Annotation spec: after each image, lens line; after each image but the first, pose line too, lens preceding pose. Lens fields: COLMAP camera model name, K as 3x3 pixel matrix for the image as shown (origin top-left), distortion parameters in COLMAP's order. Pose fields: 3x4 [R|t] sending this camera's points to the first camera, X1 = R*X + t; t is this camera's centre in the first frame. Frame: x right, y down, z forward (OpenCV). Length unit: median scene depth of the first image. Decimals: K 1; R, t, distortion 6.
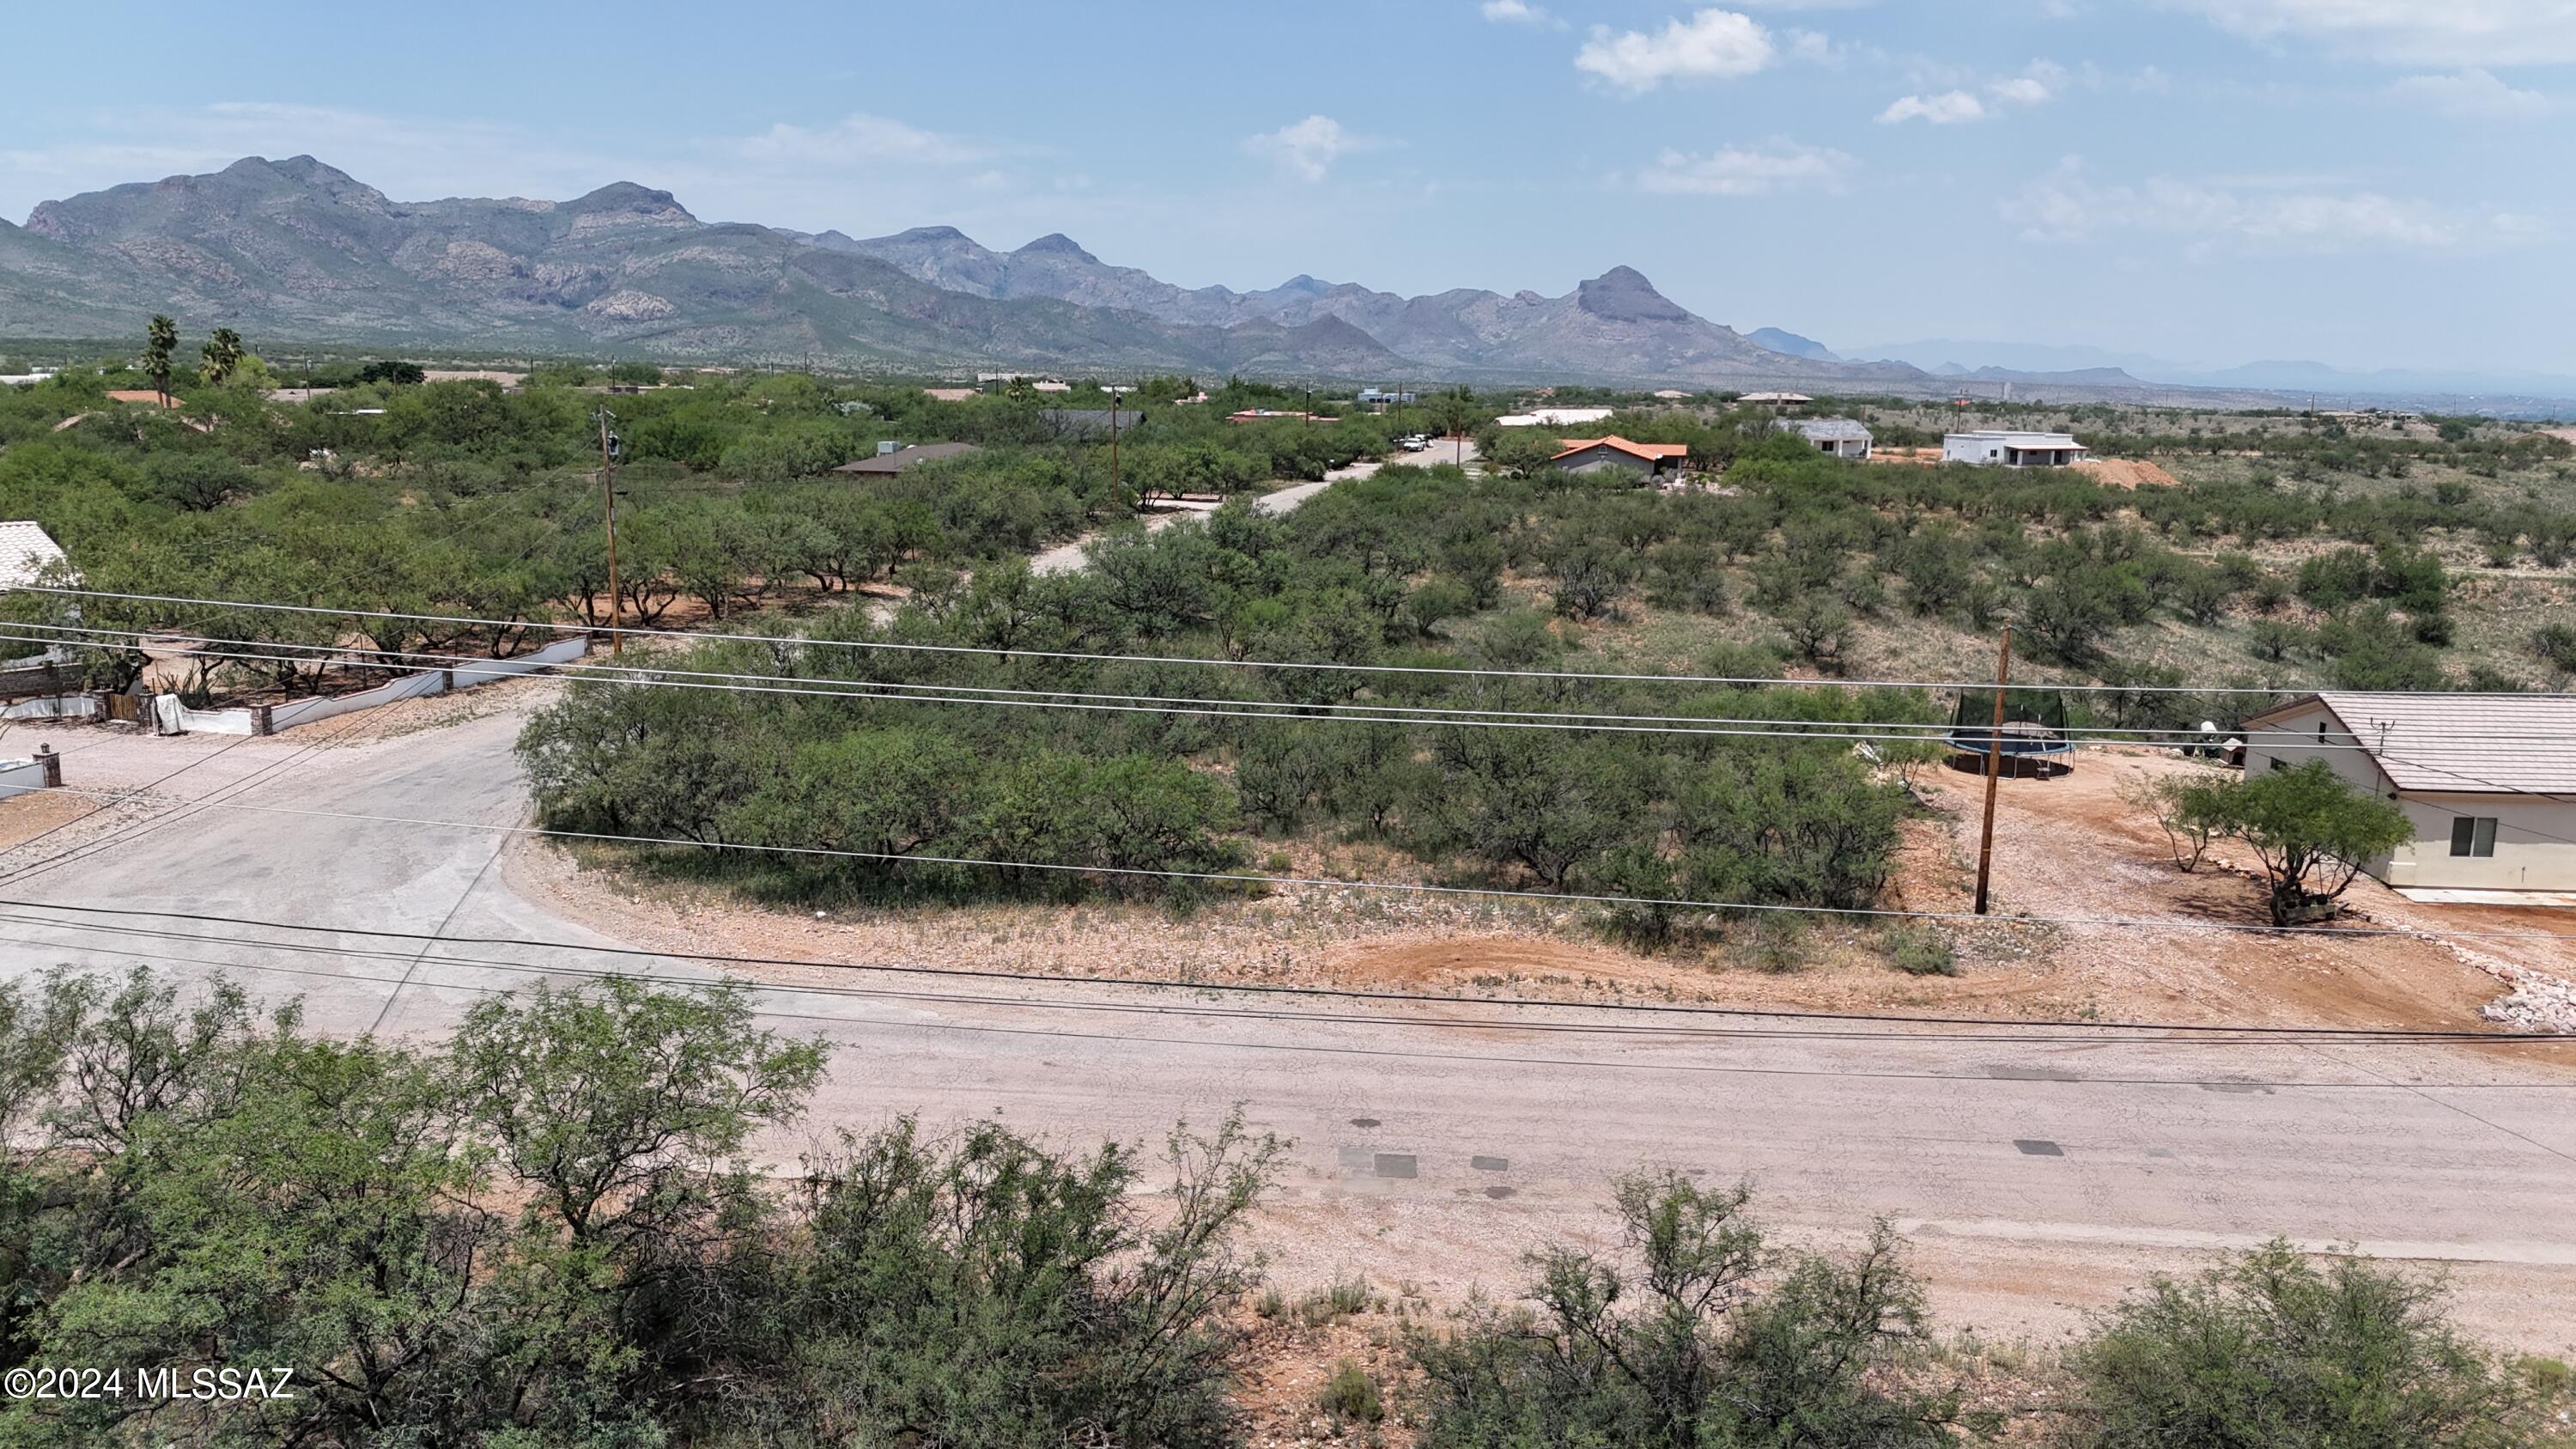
lens RADIAL K [[1887.6, 0, 1282.0], [0, 1887.6, 740.6], [0, 0, 1]] dist [0.075578, -0.072840]
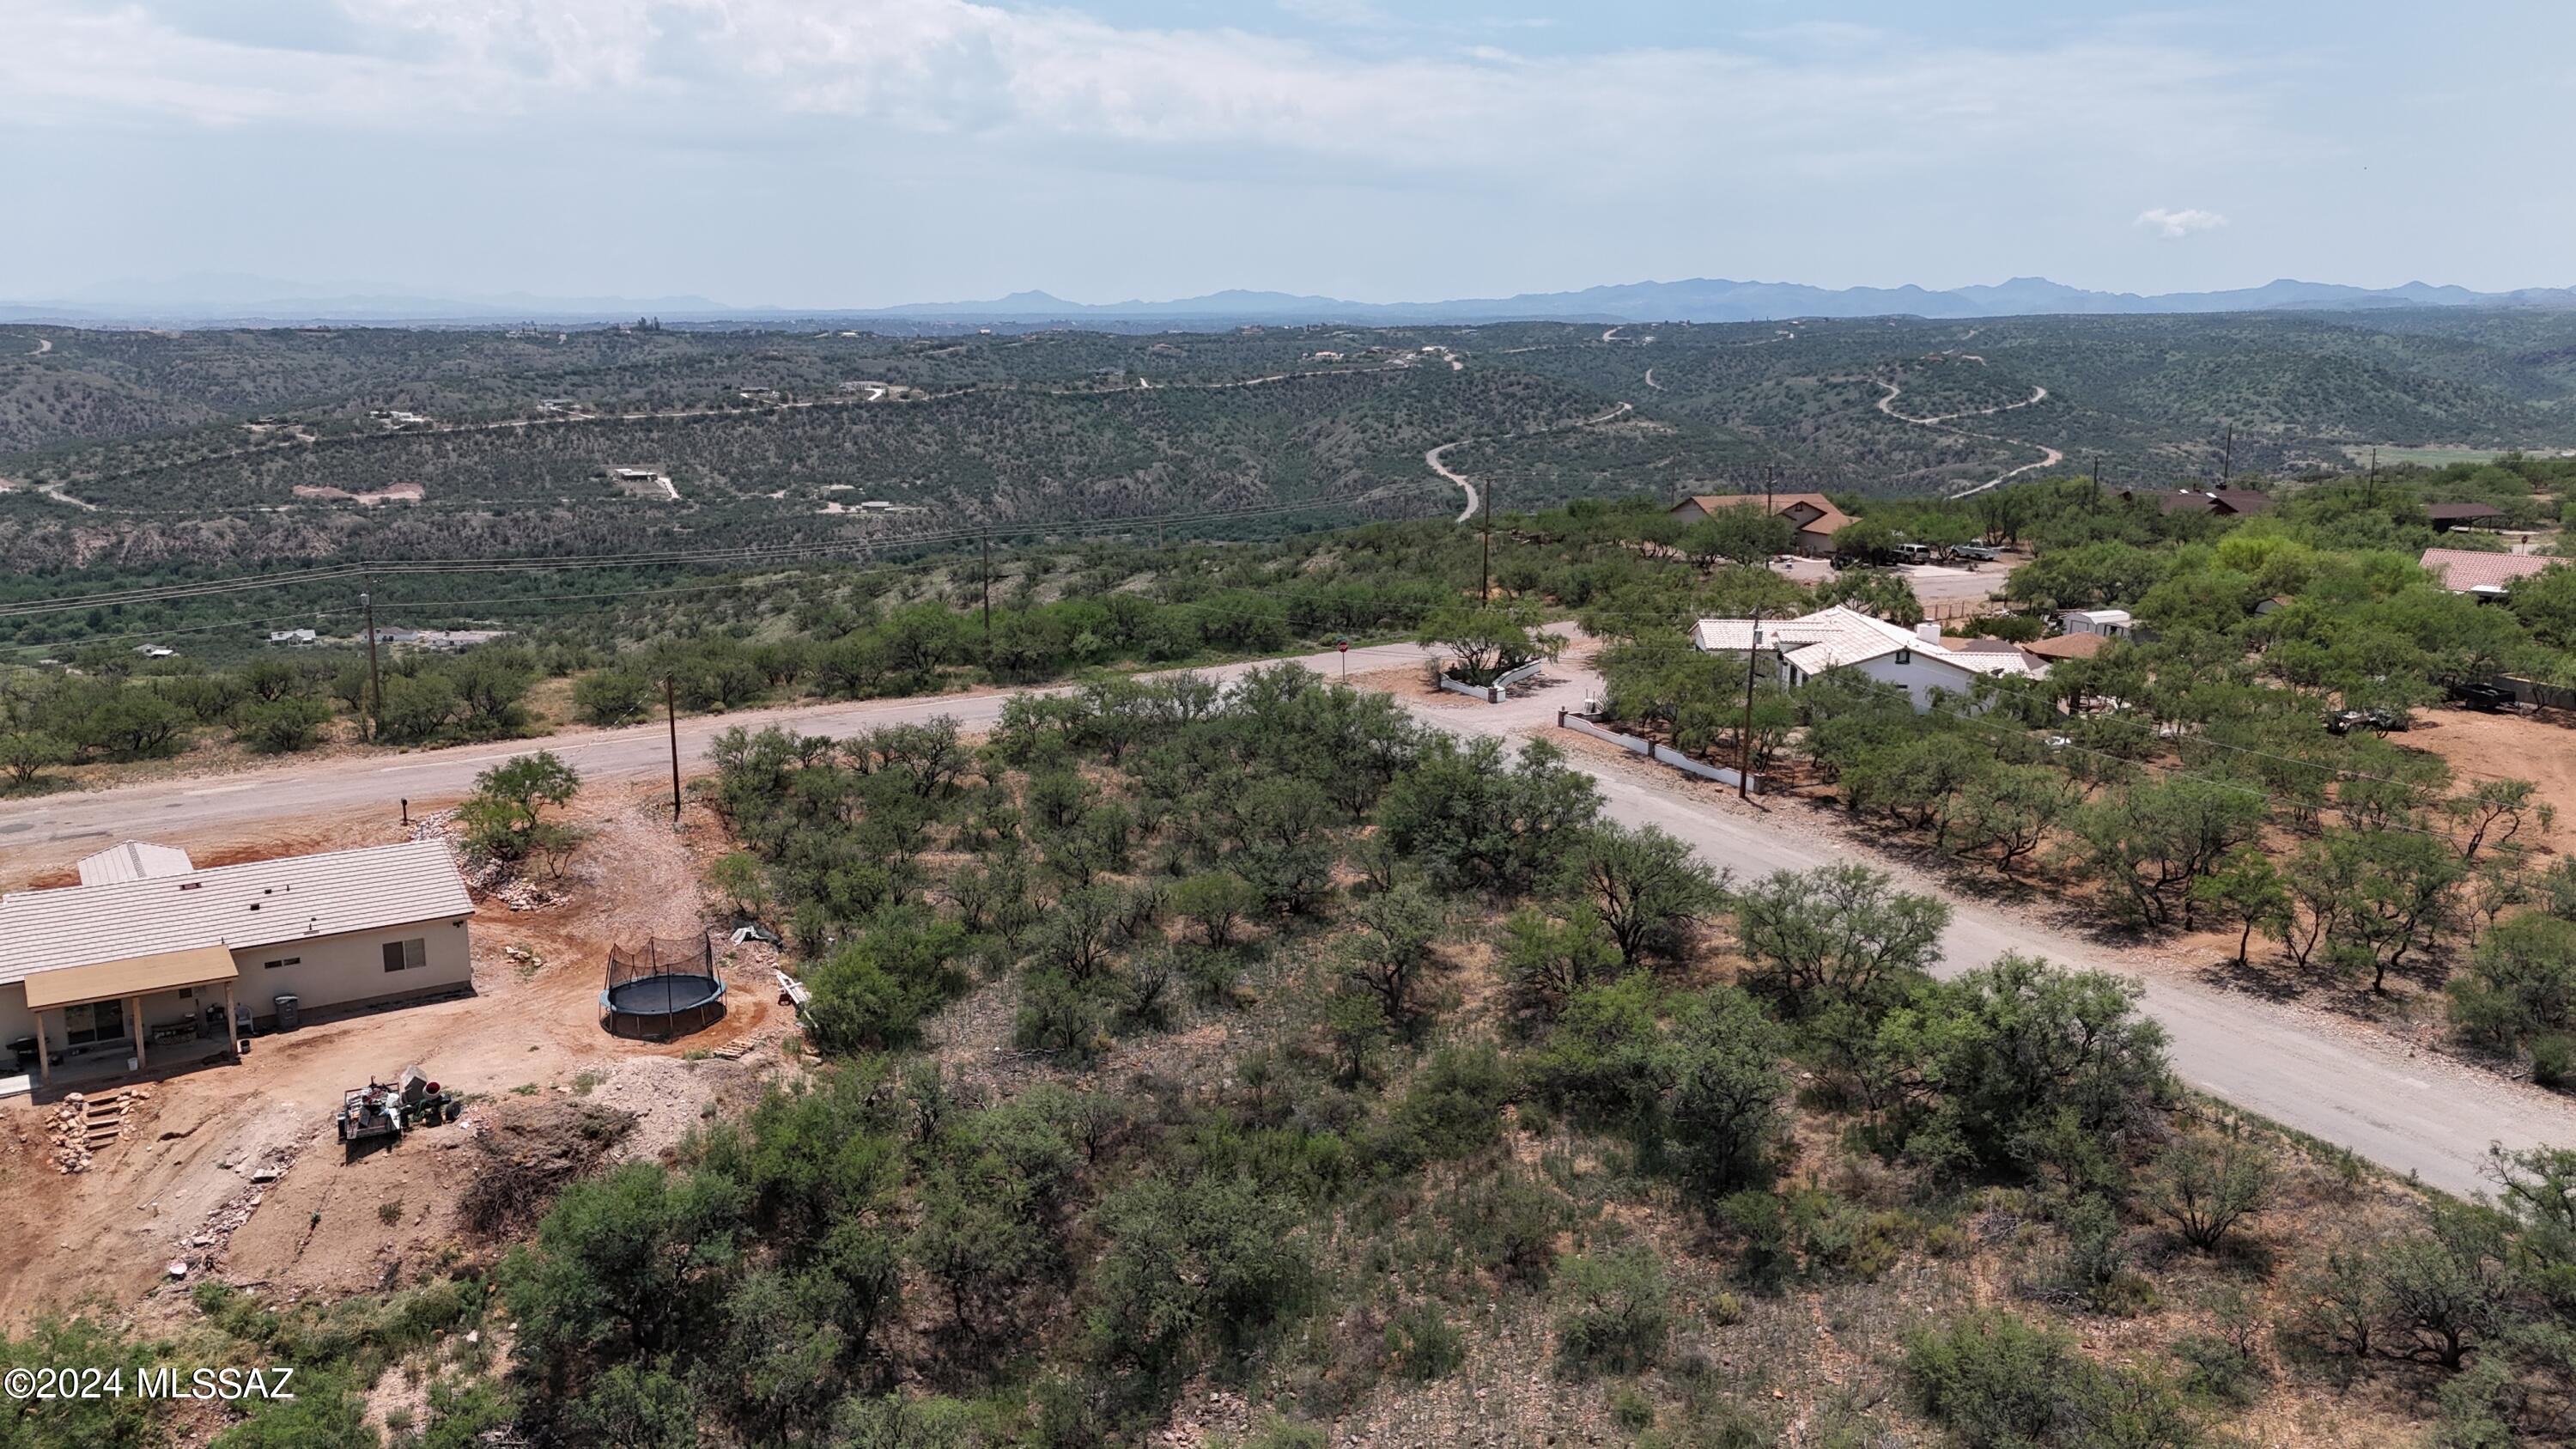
lens RADIAL K [[1887.6, 0, 1294.1], [0, 1887.6, 785.9], [0, 0, 1]] dist [0.075578, -0.072840]
pose [[-0.781590, 0.127147, -0.610697, 0.300646], [-0.142584, 0.916674, 0.373334, -0.219729], [0.607278, 0.378870, -0.698334, 0.775742]]
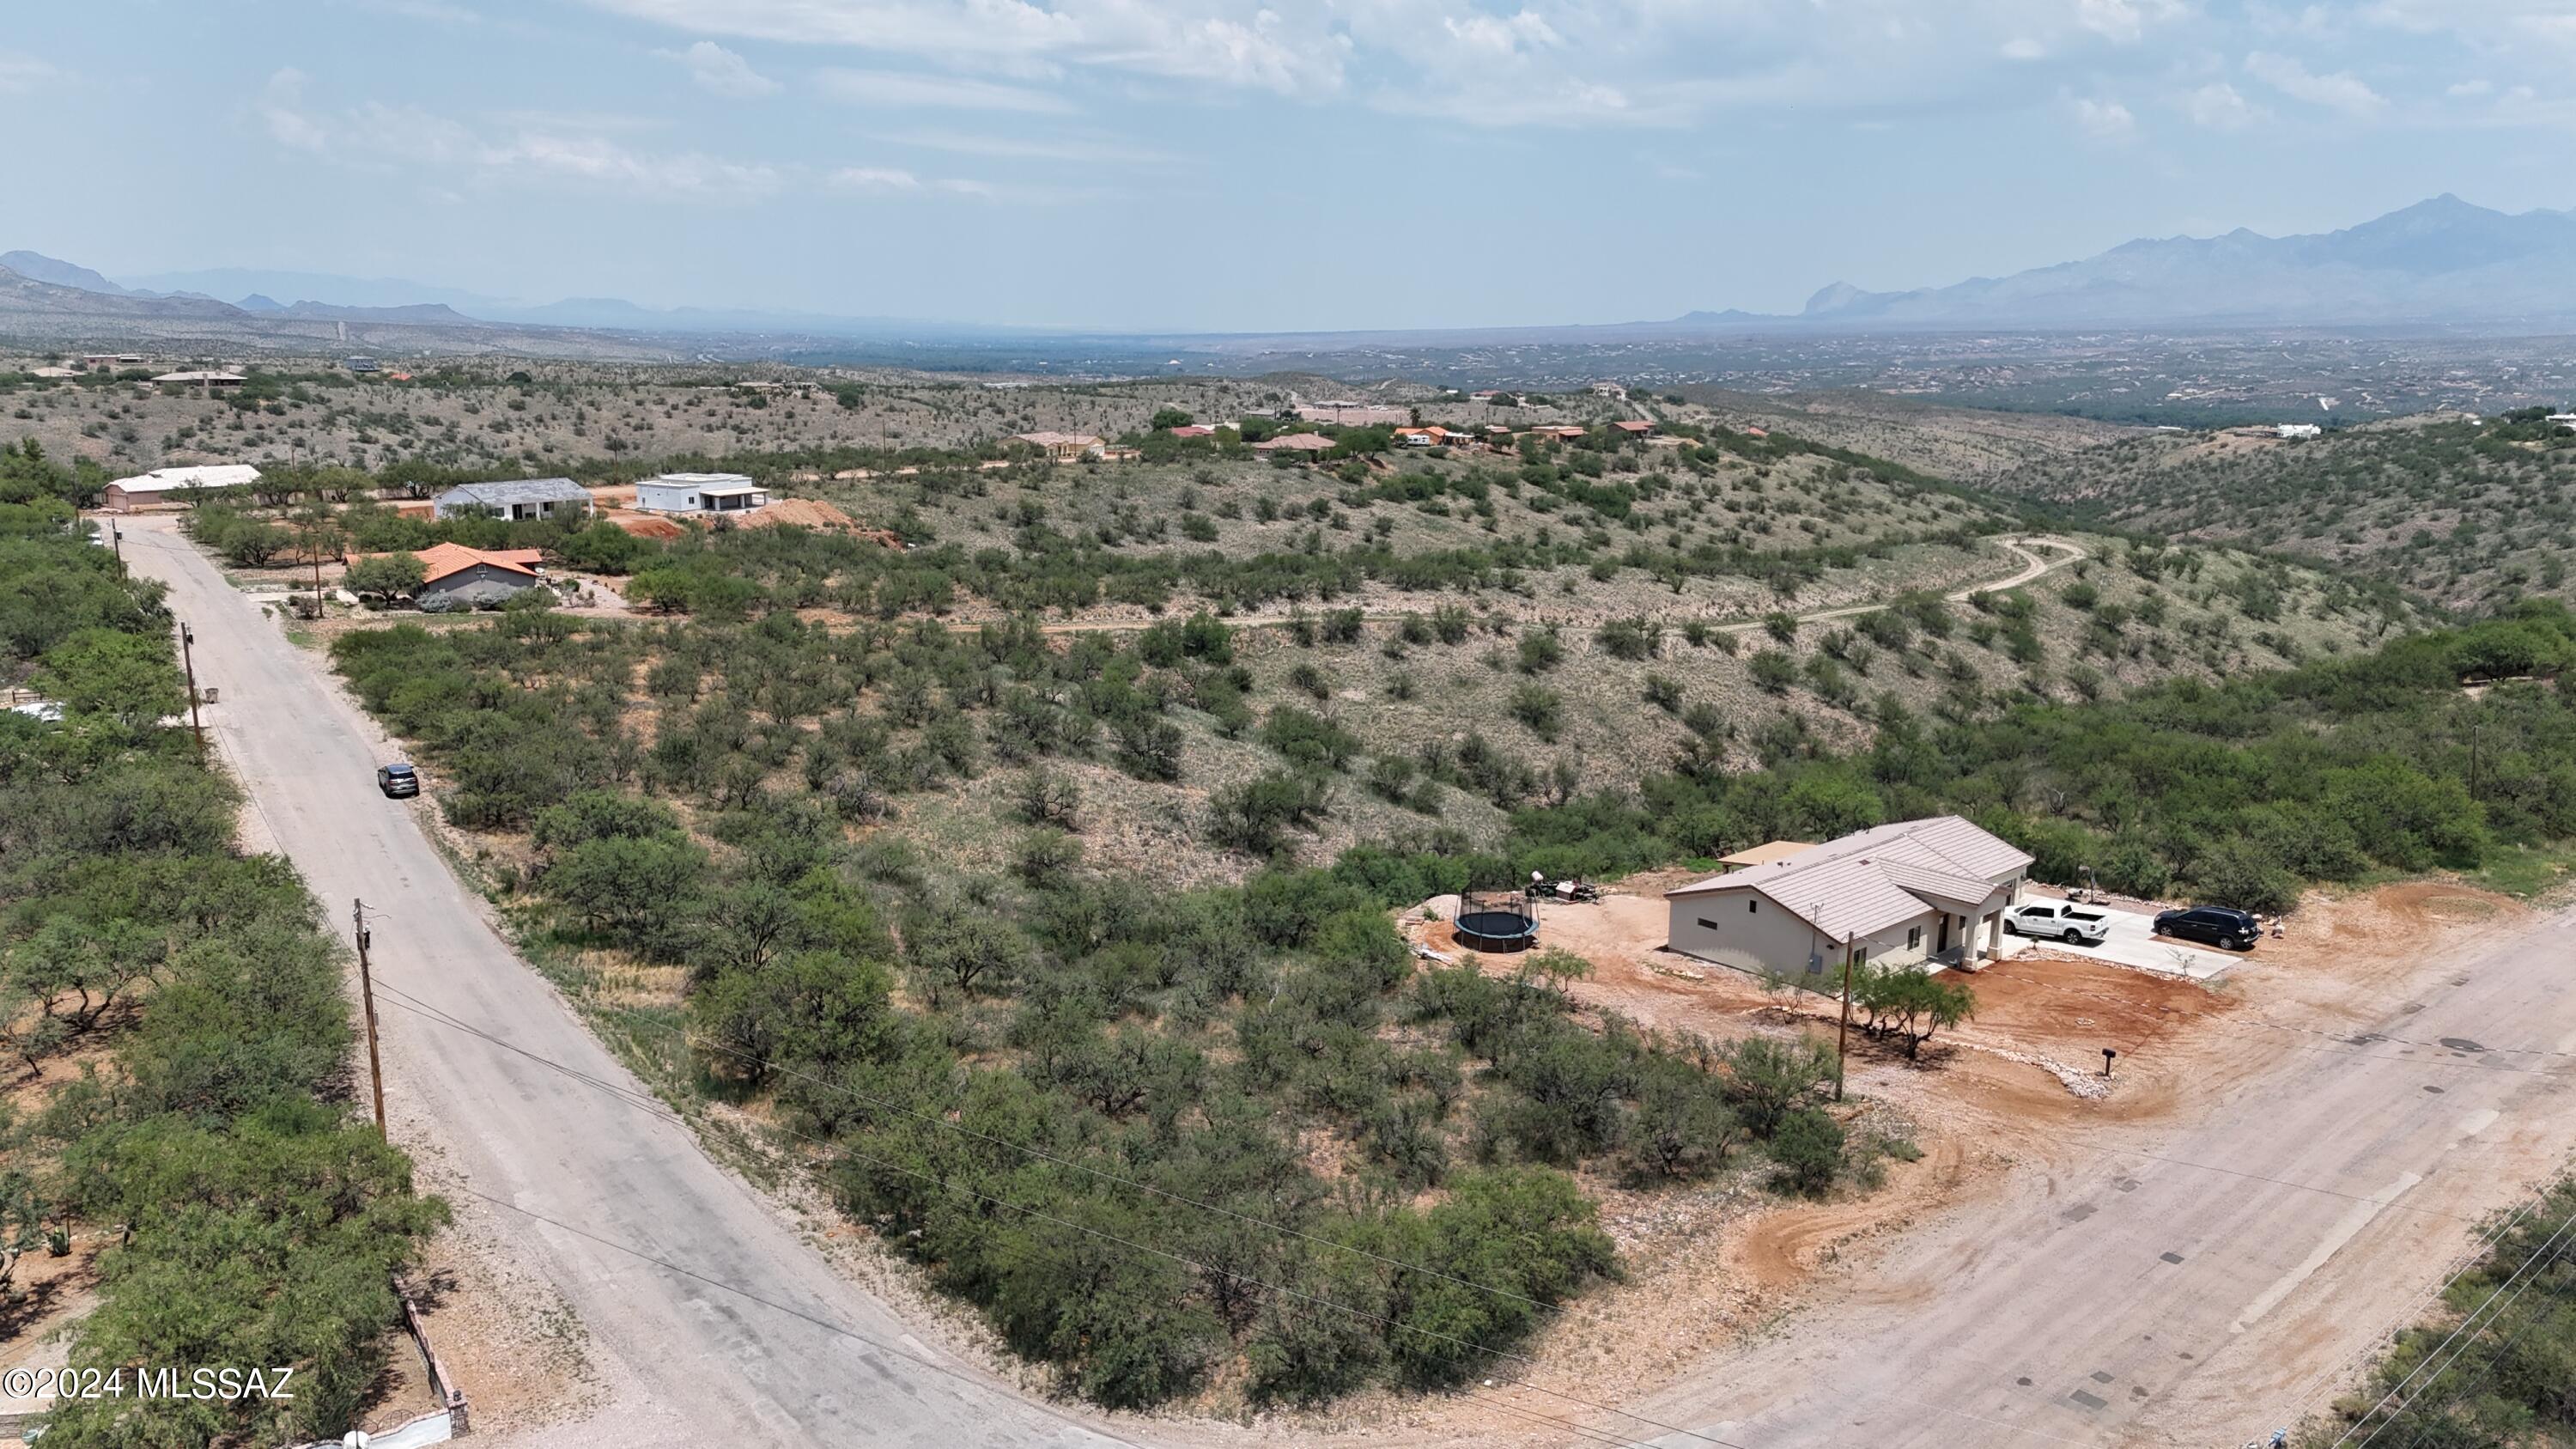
lens RADIAL K [[1887.6, 0, 1280.4], [0, 1887.6, 748.2], [0, 0, 1]] dist [0.075578, -0.072840]
pose [[0.687453, -0.163599, 0.707562, -0.296966], [0.137191, 0.986009, 0.094688, -0.118701], [-0.713153, 0.031977, 0.700279, 0.046396]]
